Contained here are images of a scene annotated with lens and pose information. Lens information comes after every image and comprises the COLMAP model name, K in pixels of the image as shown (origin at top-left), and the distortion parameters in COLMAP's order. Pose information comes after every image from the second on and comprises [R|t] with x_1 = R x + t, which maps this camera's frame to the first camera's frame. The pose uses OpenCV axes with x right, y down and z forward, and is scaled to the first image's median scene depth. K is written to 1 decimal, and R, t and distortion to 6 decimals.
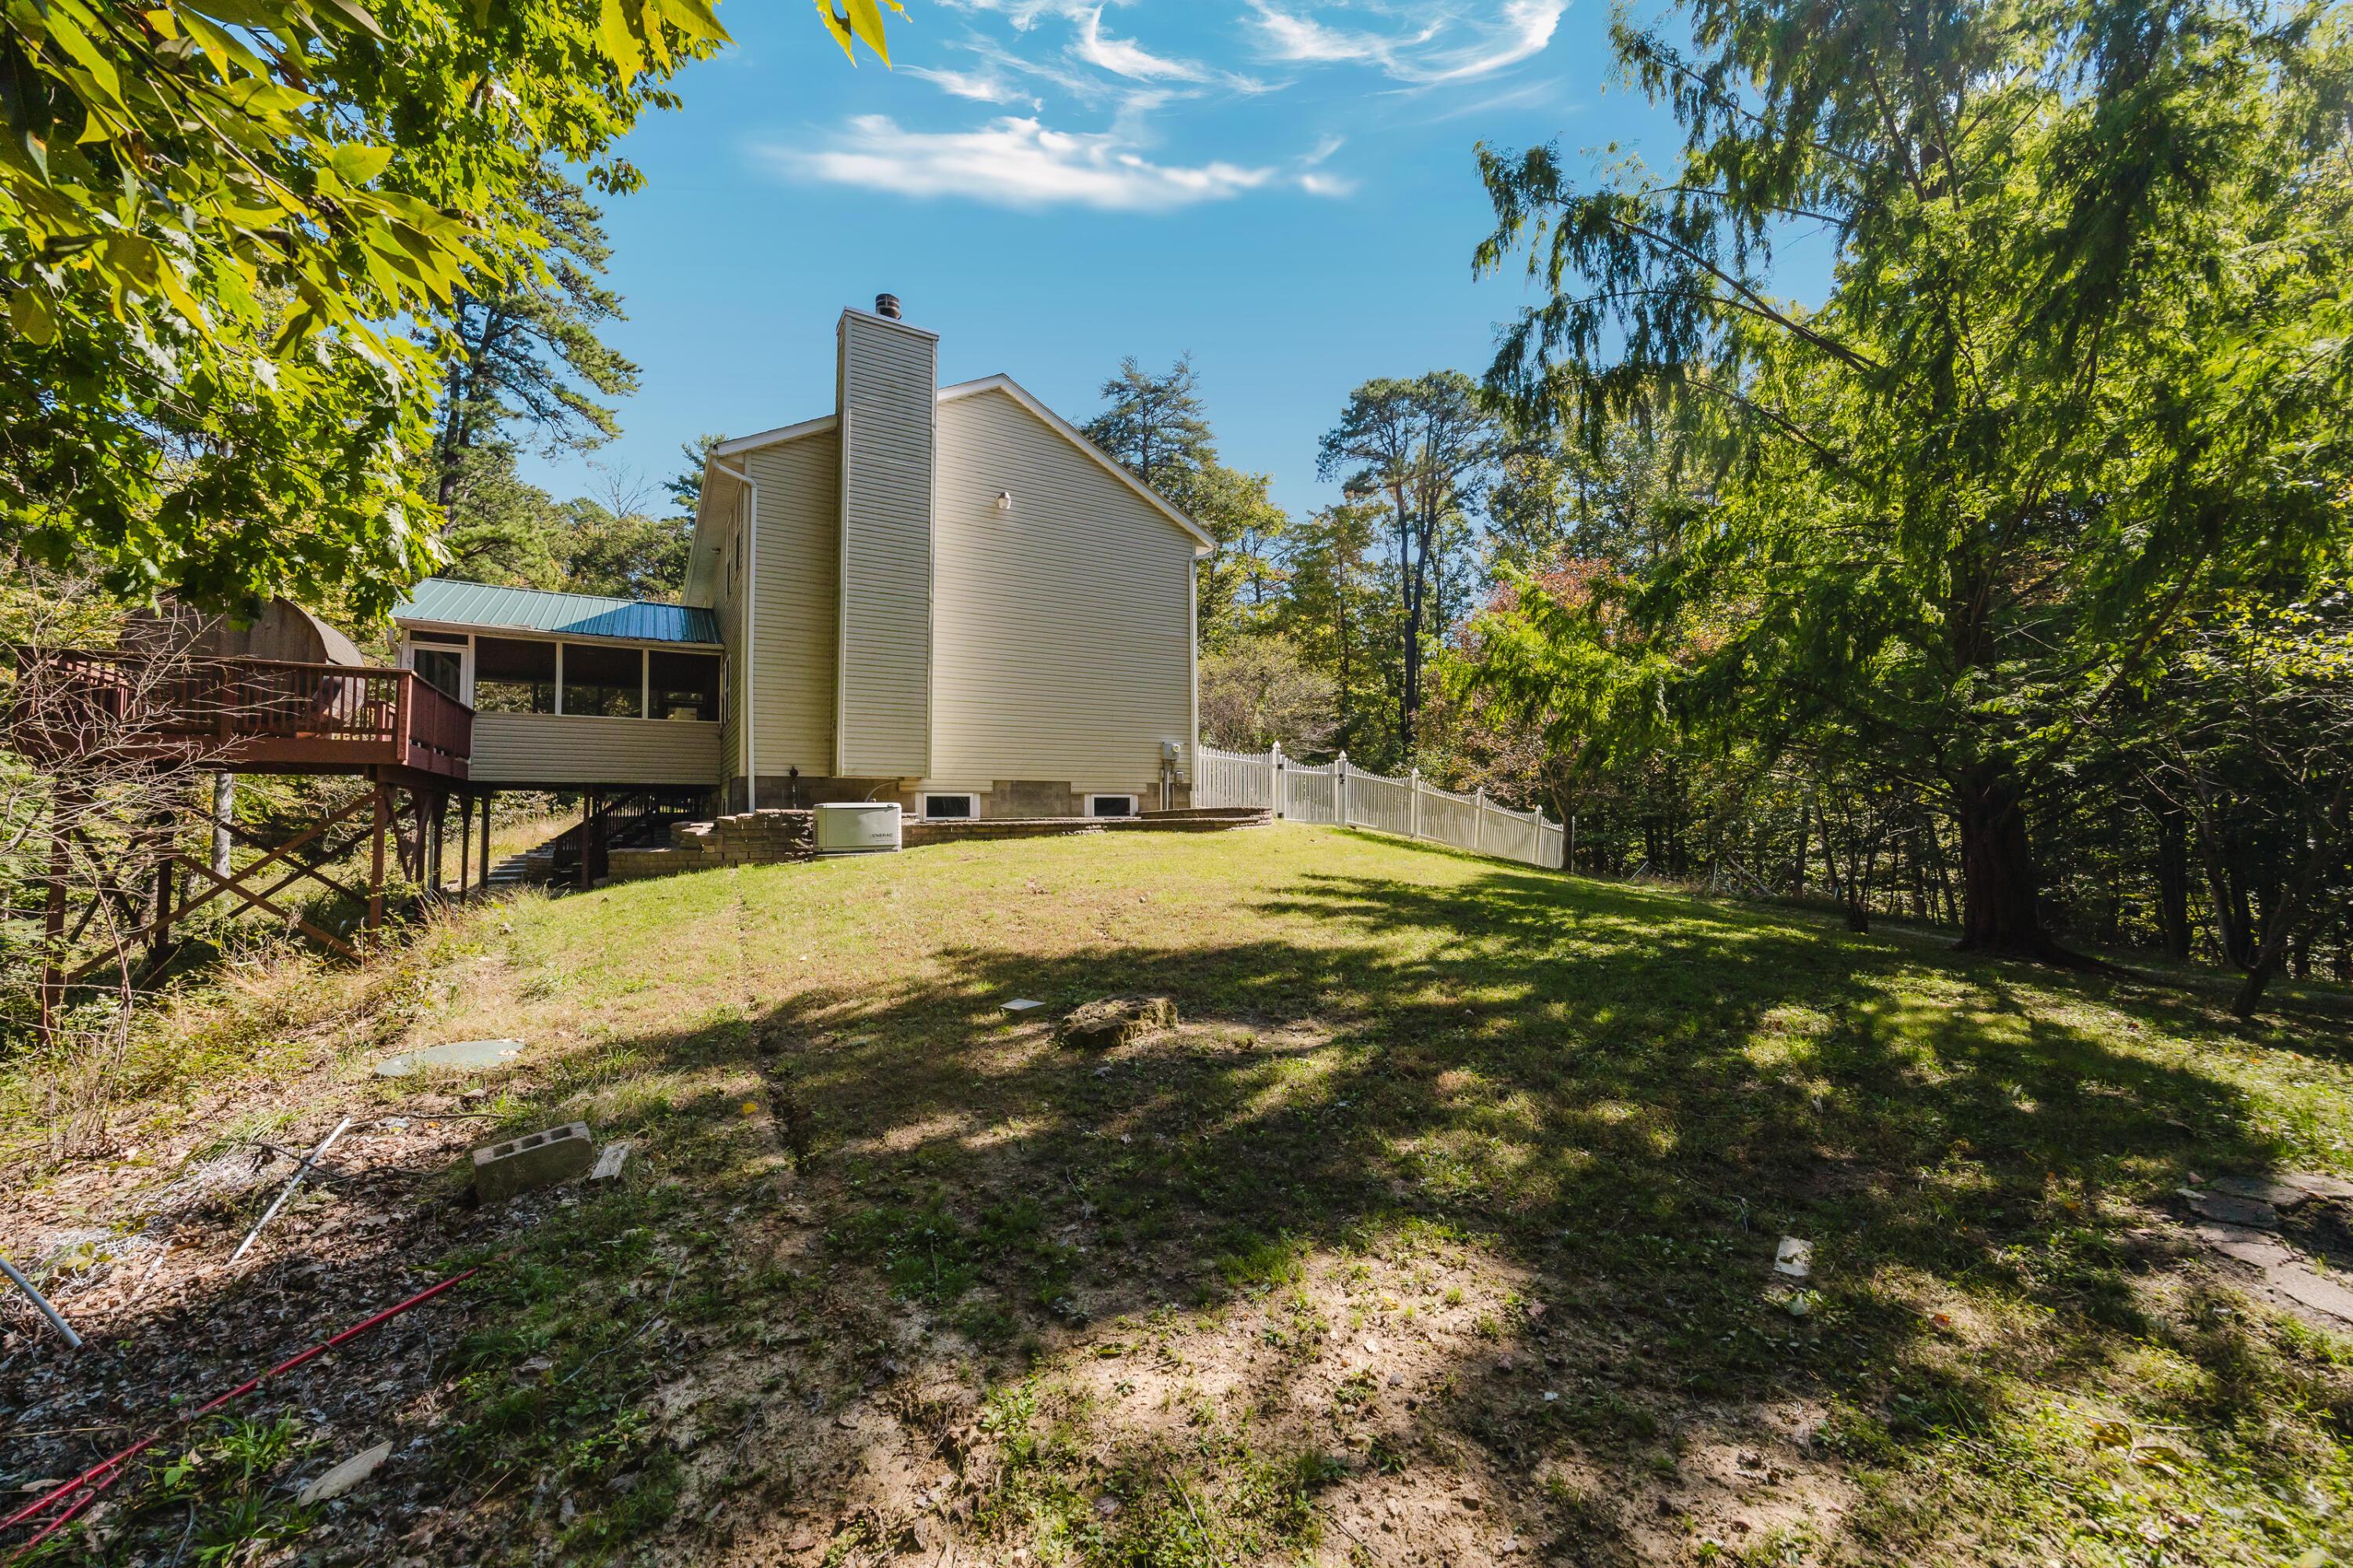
lens RADIAL K [[890.7, 0, 1176.5], [0, 890.7, 784.0], [0, 0, 1]] dist [-0.005056, -0.000064]
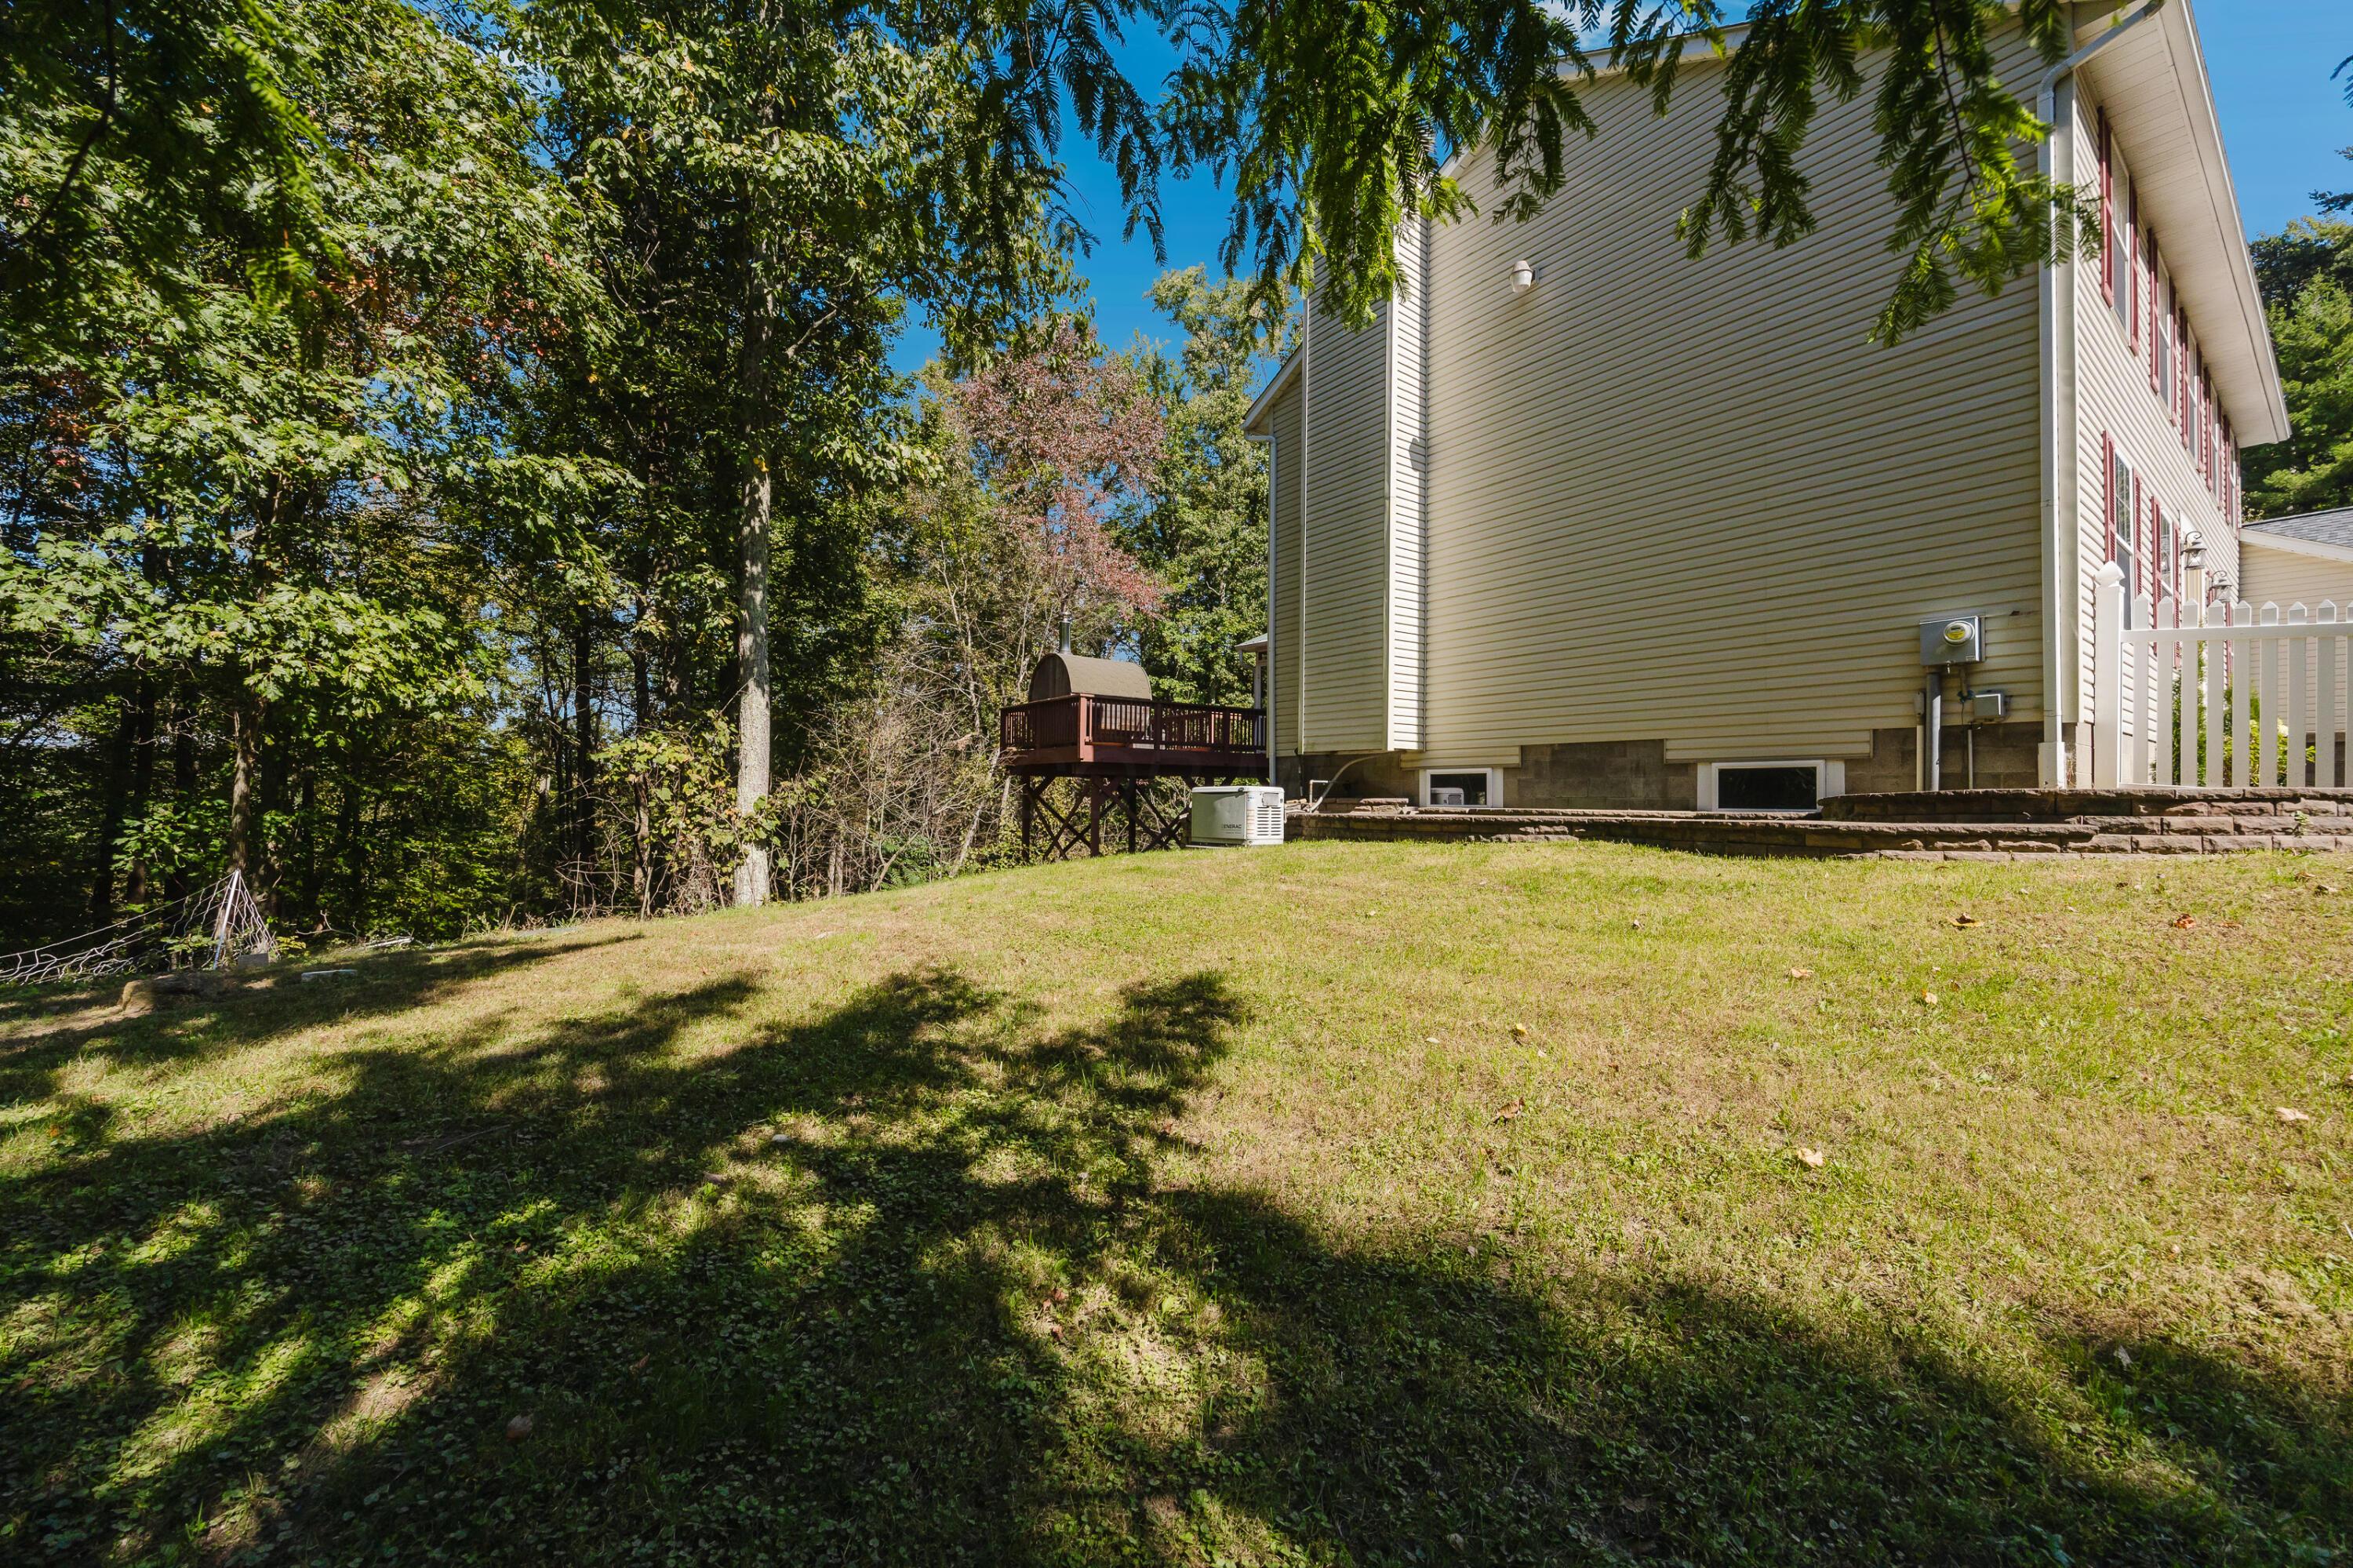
lens RADIAL K [[890.7, 0, 1176.5], [0, 890.7, 784.0], [0, 0, 1]] dist [-0.005056, -0.000064]
pose [[0.090158, -0.007327, -0.995901, 0.351695], [0.029539, 0.999553, -0.004679, 0.016481], [0.995489, -0.028996, 0.090334, 0.652435]]
